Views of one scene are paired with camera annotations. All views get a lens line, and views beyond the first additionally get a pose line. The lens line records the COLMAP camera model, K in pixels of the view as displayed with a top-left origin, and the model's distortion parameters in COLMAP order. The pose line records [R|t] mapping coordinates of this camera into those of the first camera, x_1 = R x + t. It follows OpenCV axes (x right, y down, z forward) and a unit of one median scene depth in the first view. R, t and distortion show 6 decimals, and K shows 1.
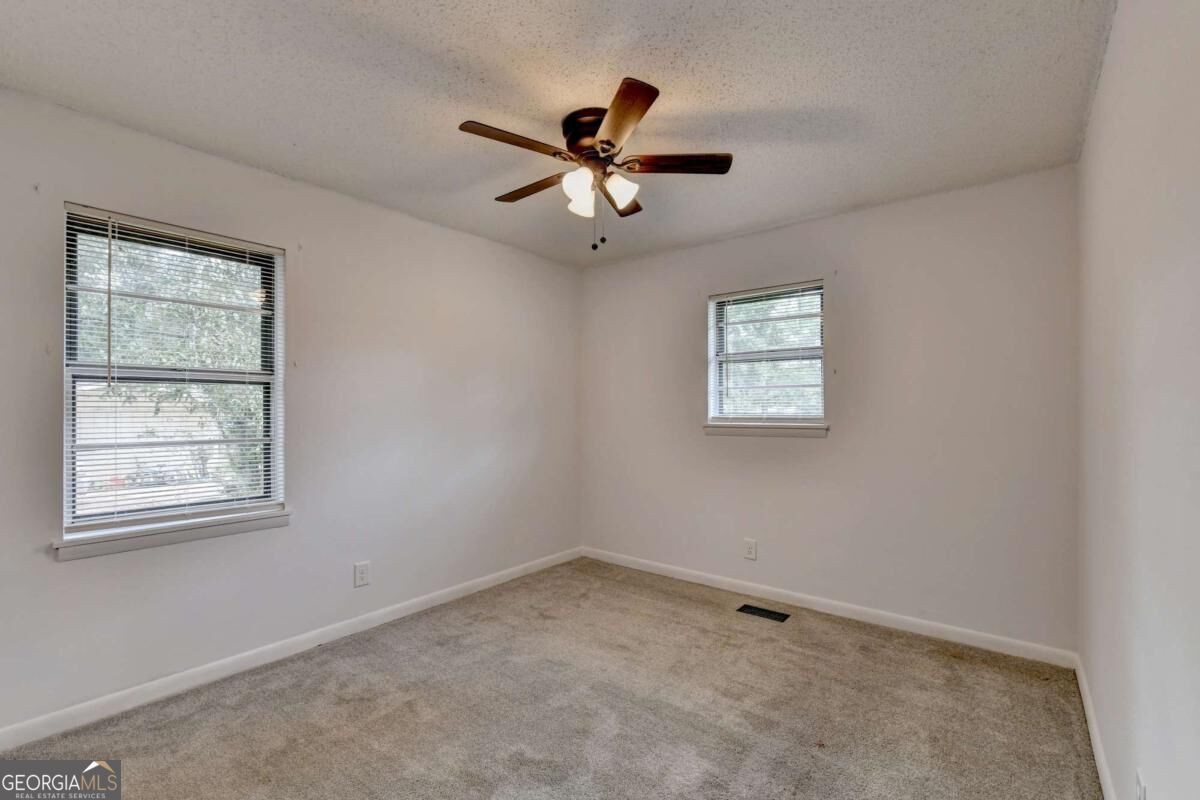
lens RADIAL K [[508.9, 0, 623.9], [0, 508.9, 403.0], [0, 0, 1]] dist [-0.004622, -0.000974]
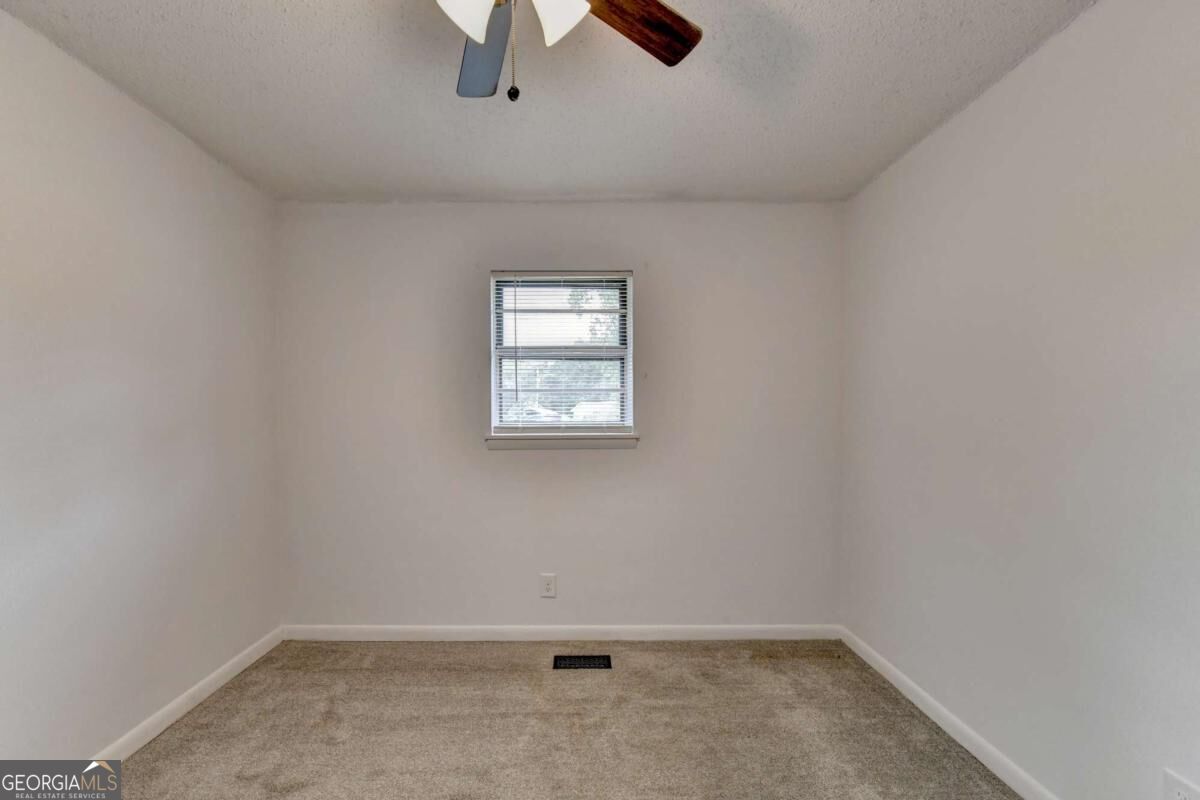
lens RADIAL K [[492.6, 0, 606.9], [0, 492.6, 409.9], [0, 0, 1]] dist [-0.008989, -0.000629]
pose [[0.799699, 0.008161, 0.600345, -0.174274], [-0.006348, 0.999967, -0.005136, 0.004863], [-0.600367, 0.000296, 0.799724, 0.324364]]
